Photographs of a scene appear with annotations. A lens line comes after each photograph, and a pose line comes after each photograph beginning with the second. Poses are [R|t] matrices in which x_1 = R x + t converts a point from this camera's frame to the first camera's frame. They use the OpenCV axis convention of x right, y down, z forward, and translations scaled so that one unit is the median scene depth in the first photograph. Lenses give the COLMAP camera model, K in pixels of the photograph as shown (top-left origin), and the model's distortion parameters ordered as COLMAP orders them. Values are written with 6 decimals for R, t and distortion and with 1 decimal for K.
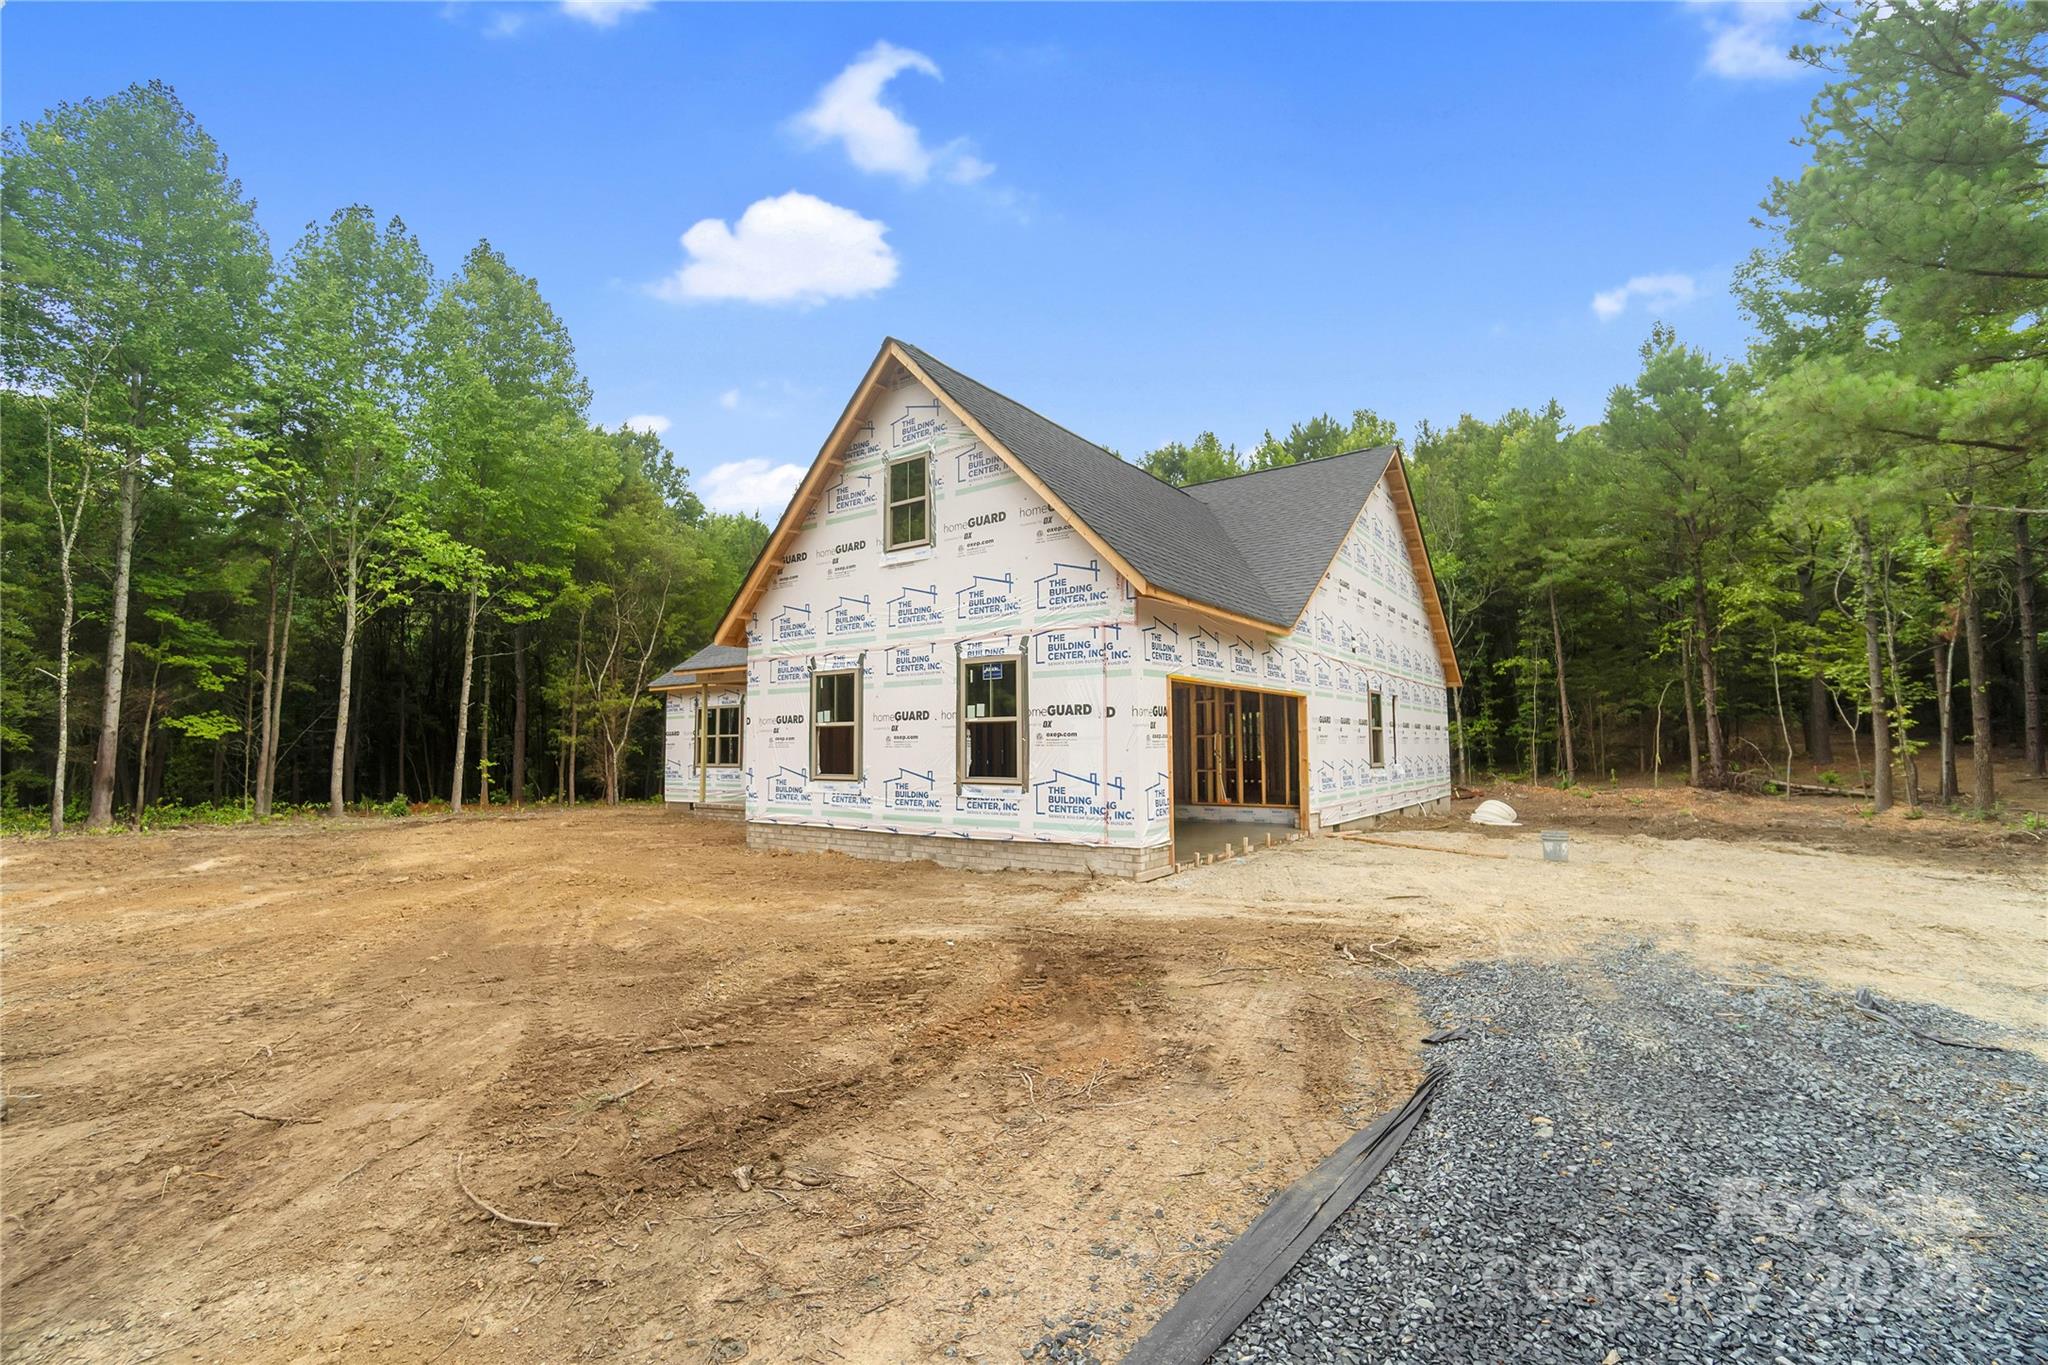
lens RADIAL K [[879.5, 0, 1004.2], [0, 879.5, 681.3], [0, 0, 1]] dist [-0.001231, -0.000040]
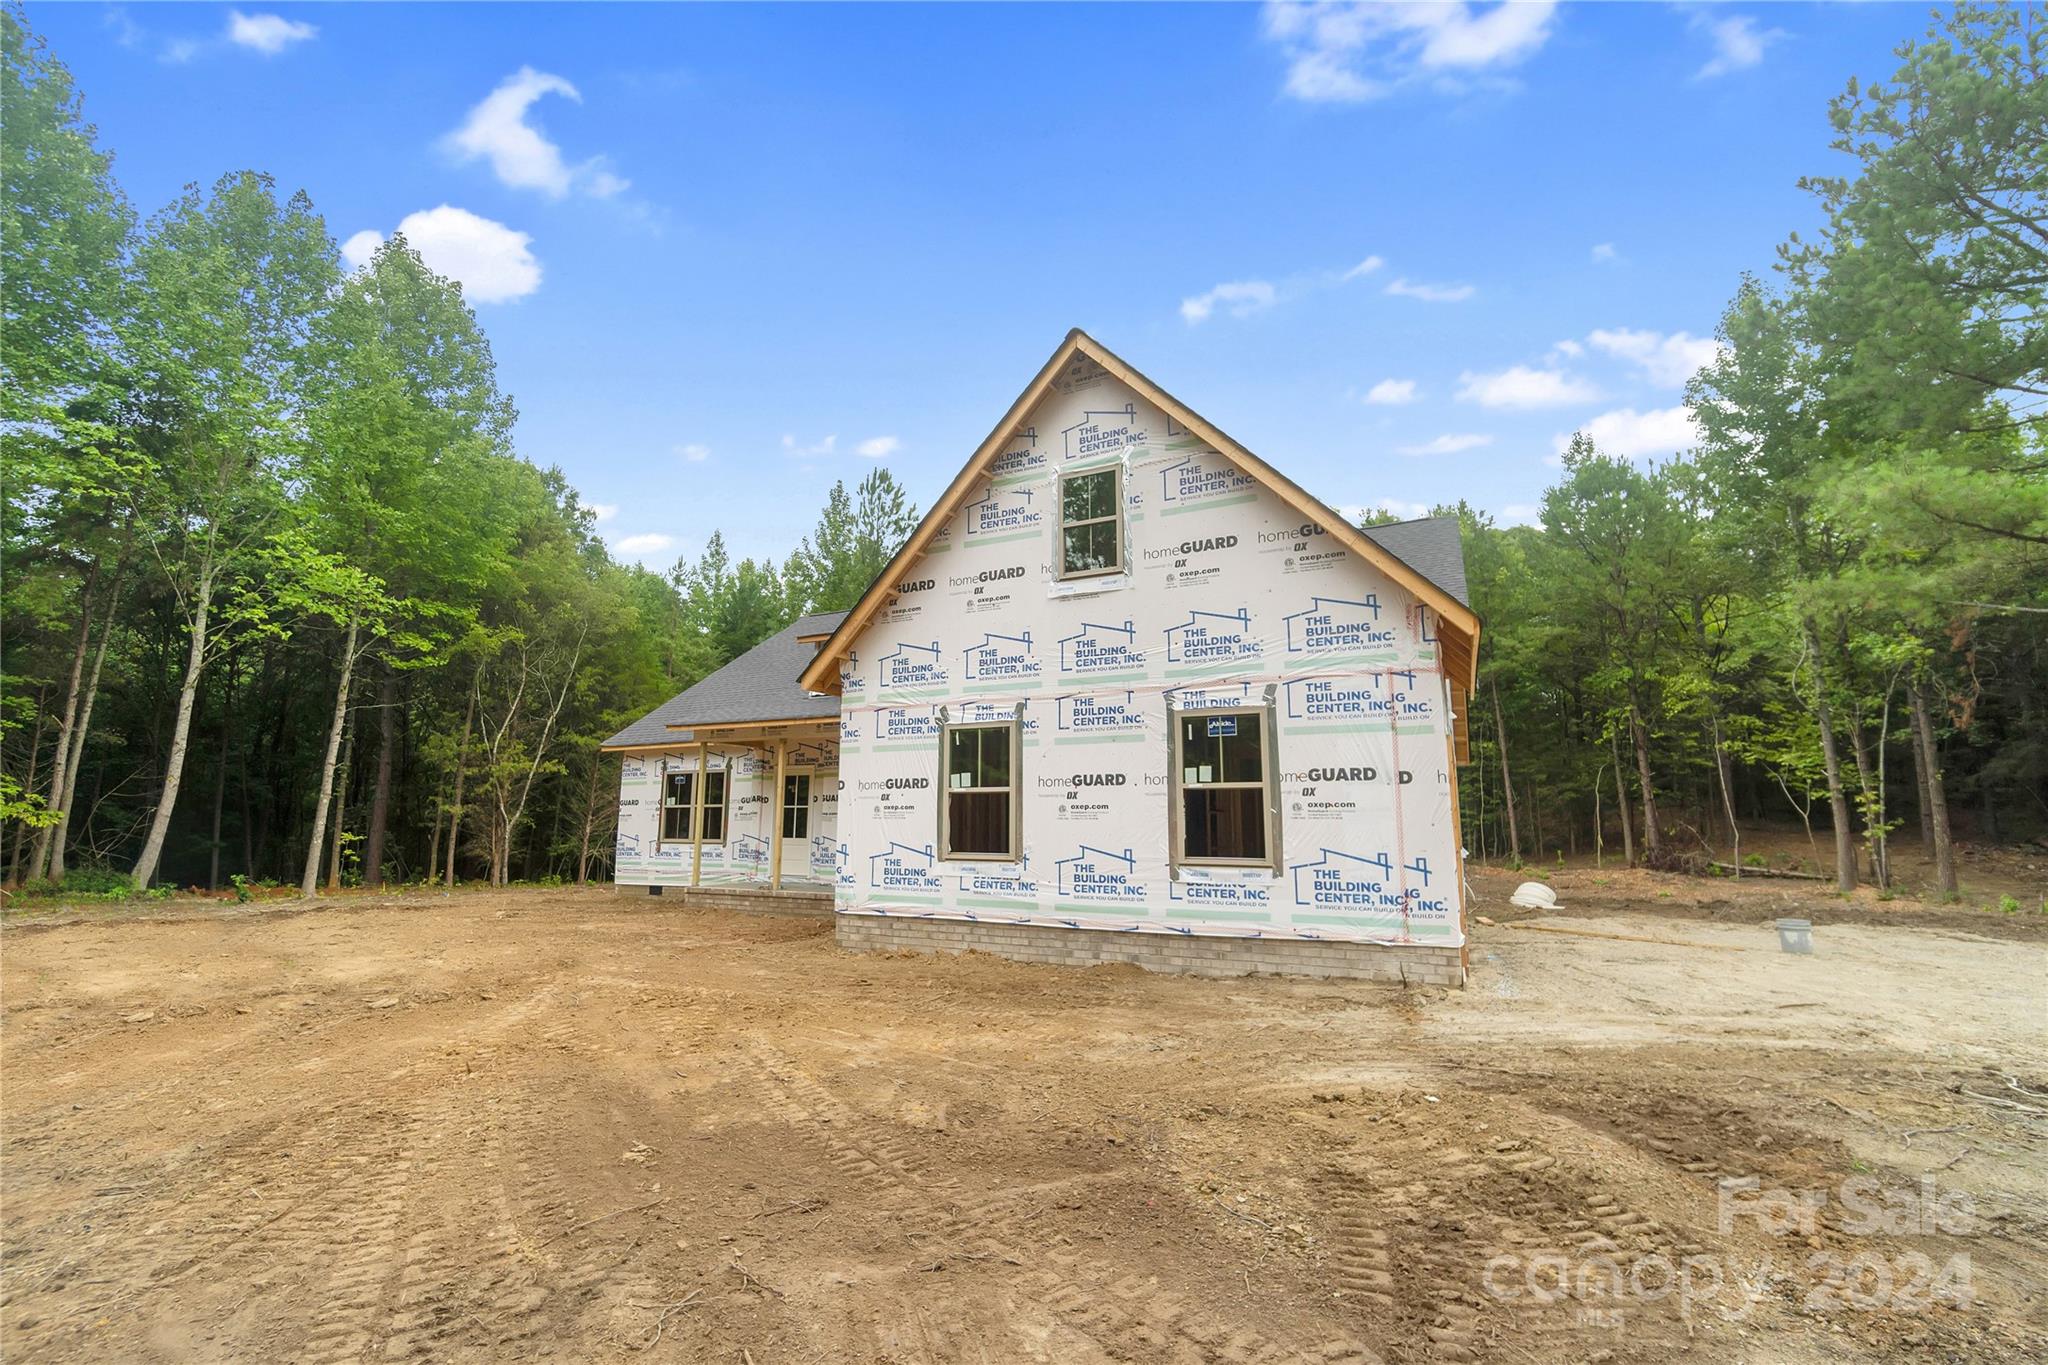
lens RADIAL K [[880.3, 0, 1008.5], [0, 880.3, 684.2], [0, 0, 1]] dist [-0.003535, 0.000683]
pose [[0.986664, 0.035031, 0.158957, -0.287581], [-0.021509, 0.996062, -0.086006, 0.020532], [-0.161344, 0.081440, 0.983532, 0.188986]]
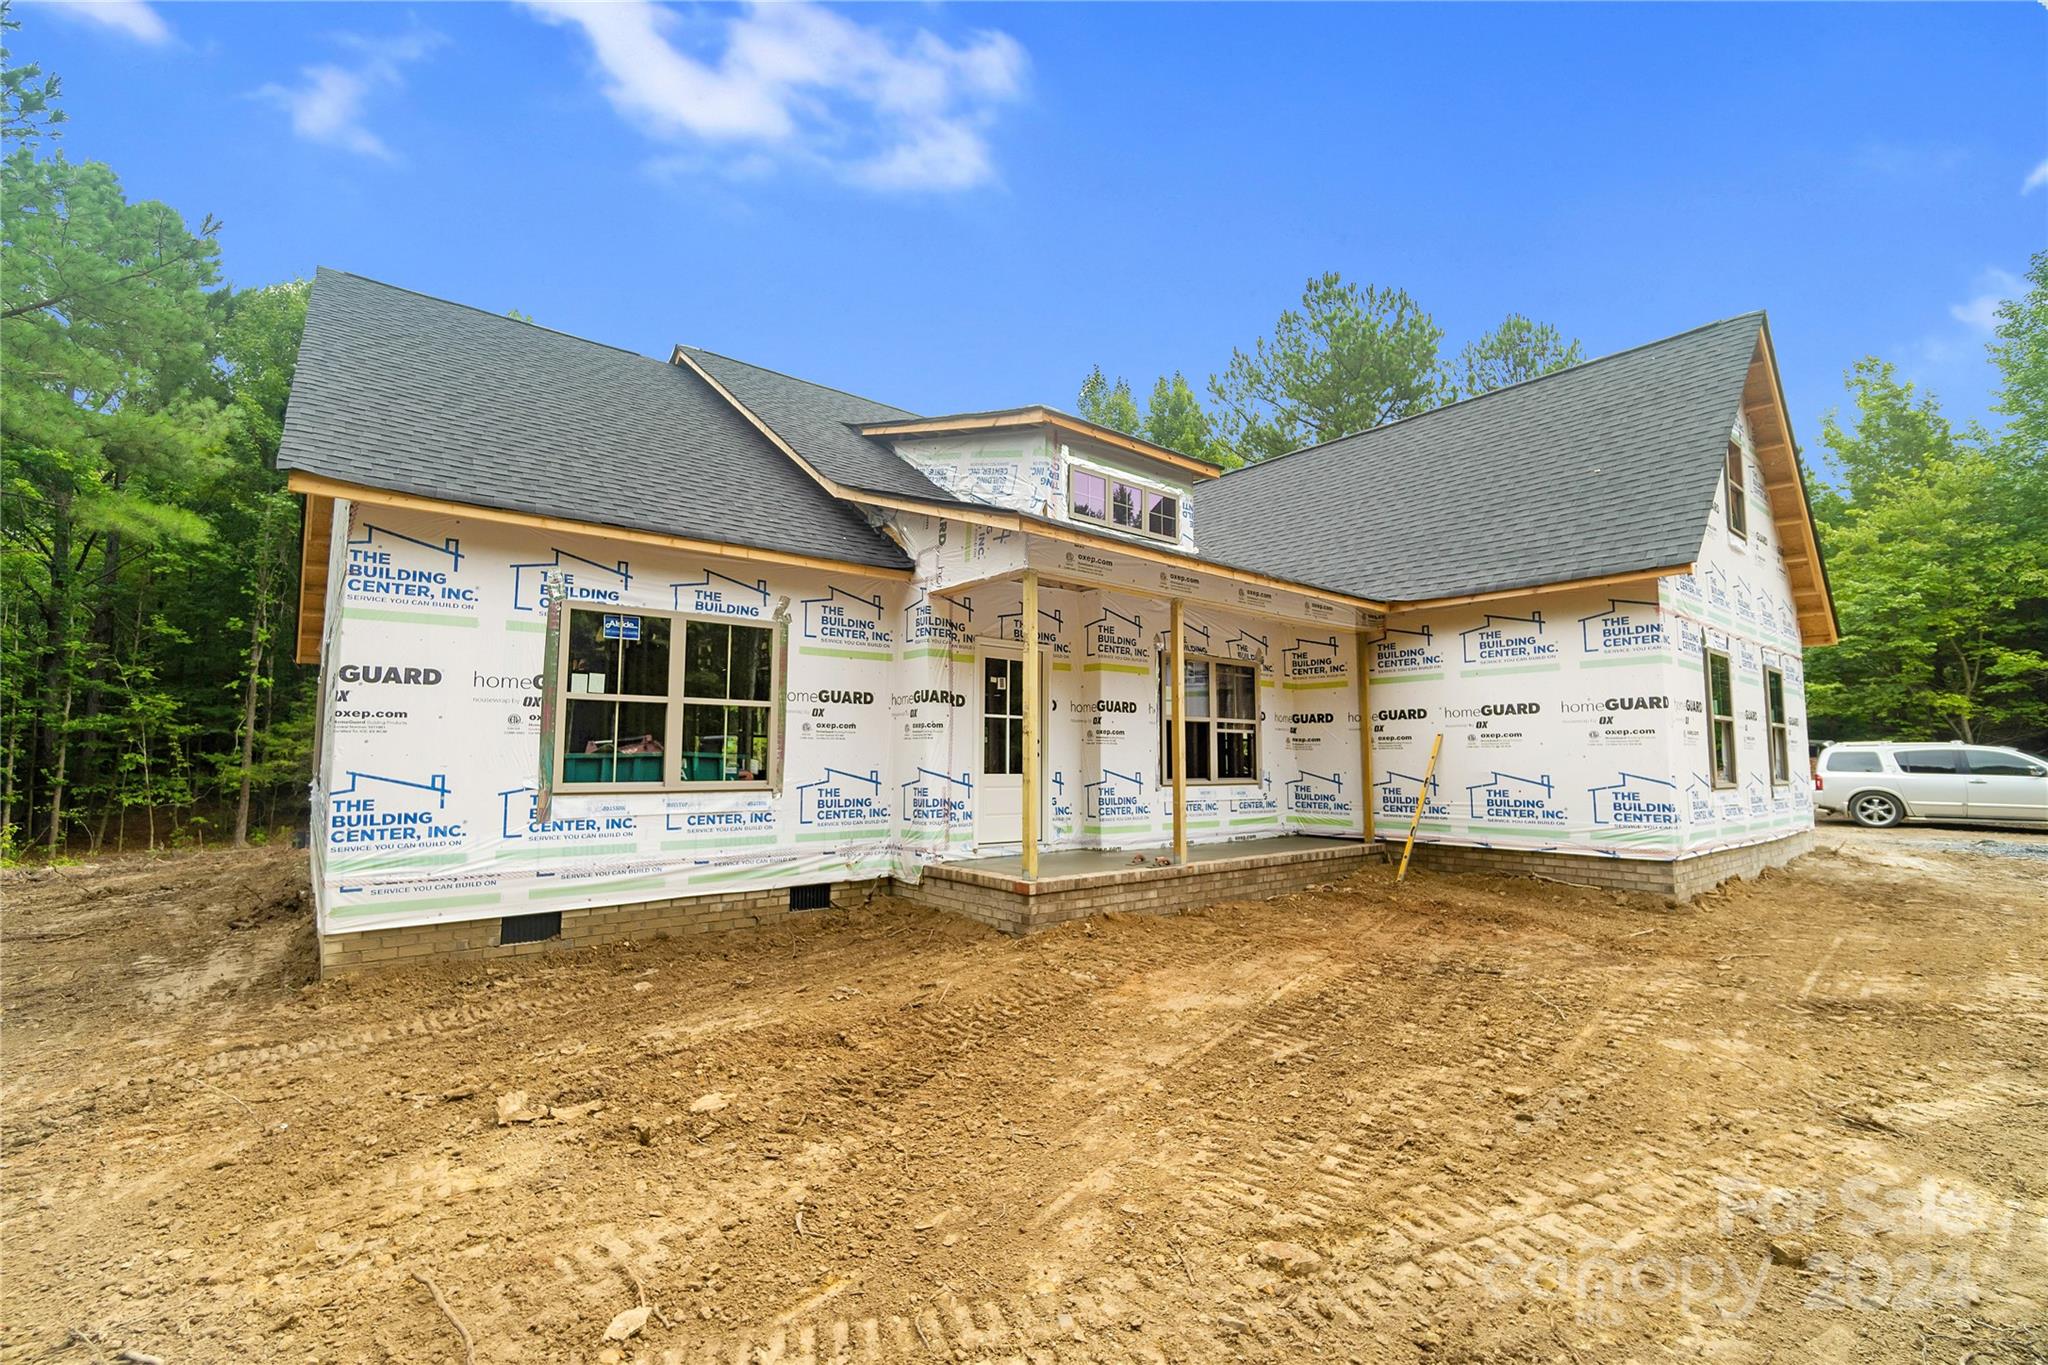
lens RADIAL K [[880.3, 0, 1008.5], [0, 880.3, 684.2], [0, 0, 1]] dist [-0.003535, 0.000683]
pose [[0.244100, 0.091759, 0.965399, -1.085347], [-0.078341, 0.994126, -0.074680, 0.124586], [-0.966580, -0.057401, 0.249855, 1.382165]]
